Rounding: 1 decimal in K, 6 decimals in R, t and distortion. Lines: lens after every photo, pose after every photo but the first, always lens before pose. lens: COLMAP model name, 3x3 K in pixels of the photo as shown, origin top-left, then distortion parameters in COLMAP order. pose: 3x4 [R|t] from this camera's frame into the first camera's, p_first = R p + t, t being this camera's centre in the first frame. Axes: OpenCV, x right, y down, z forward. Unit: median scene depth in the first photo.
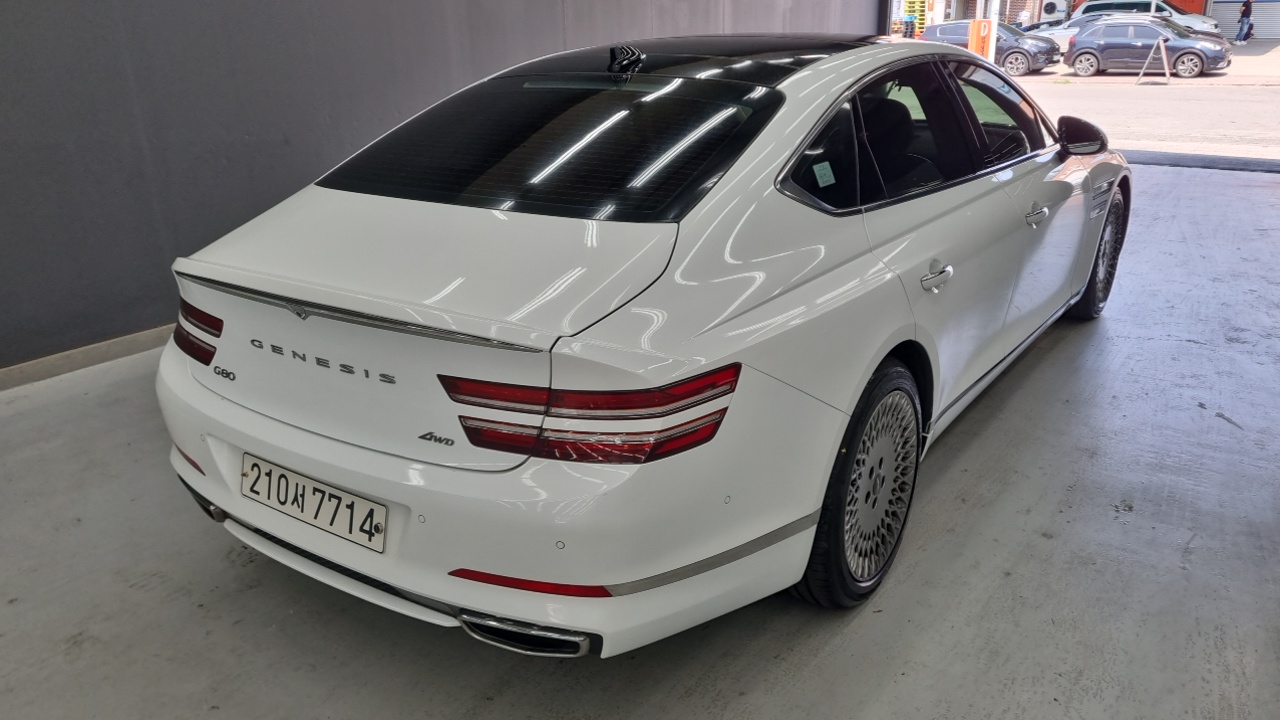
lens RADIAL K [[1008.9, 0, 633.0], [0, 1008.9, 357.7], [0, 0, 1]] dist [0.040564, -0.013507]
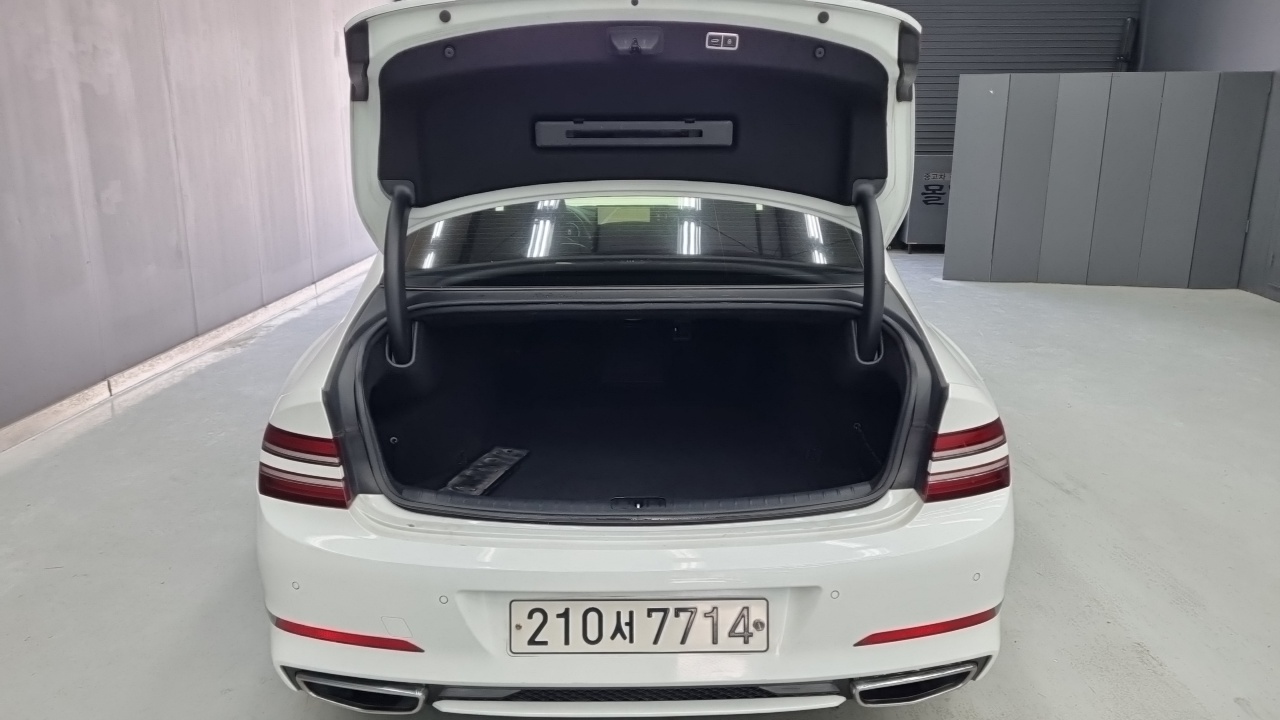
lens RADIAL K [[1008.9, 0, 649.3], [0, 1008.9, 360.2], [0, 0, 1]] dist [0.040564, -0.013507]
pose [[0.799969, -0.122677, 0.587367, -0.821090], [0.179233, 0.983042, -0.038791, -0.051300], [-0.572648, 0.136307, 0.808390, 0.264350]]
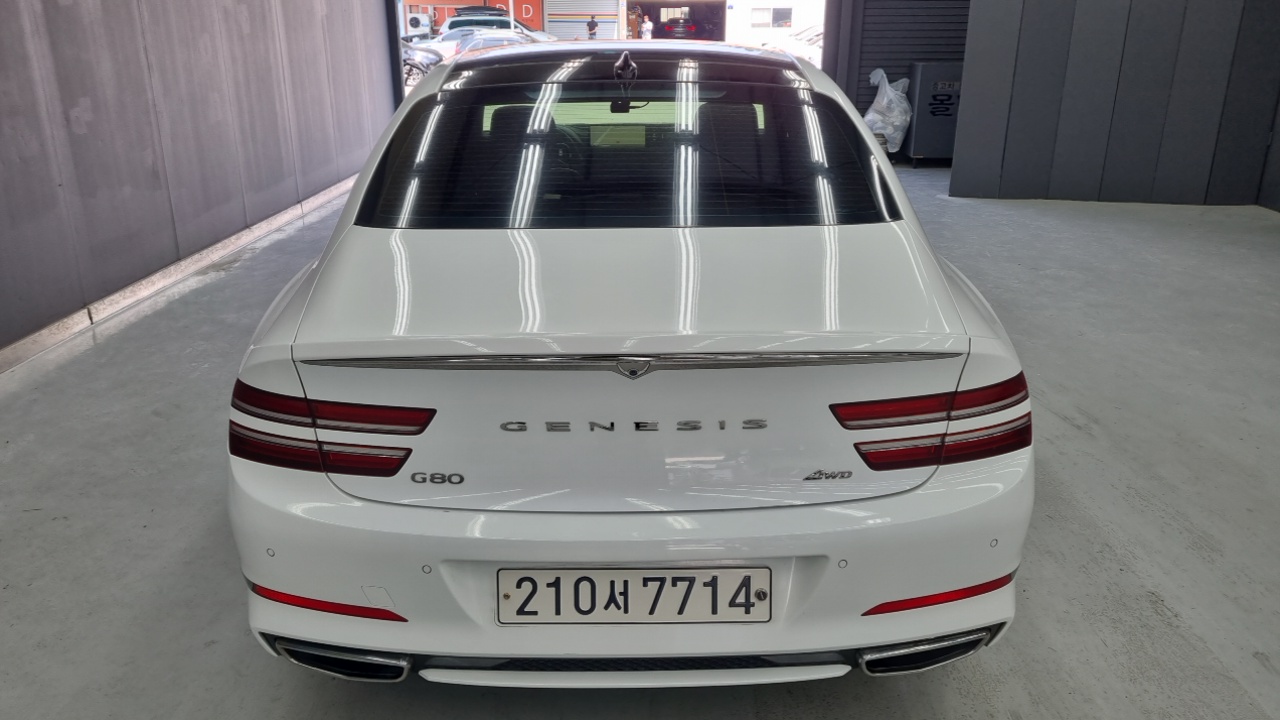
lens RADIAL K [[1008.9, 0, 636.6], [0, 1008.9, 359.7], [0, 0, 1]] dist [0.040564, -0.013507]
pose [[0.804575, -0.175835, 0.567222, -0.774300], [0.181196, 0.982300, 0.047489, -0.090144], [-0.565532, 0.064570, 0.822195, 0.316720]]
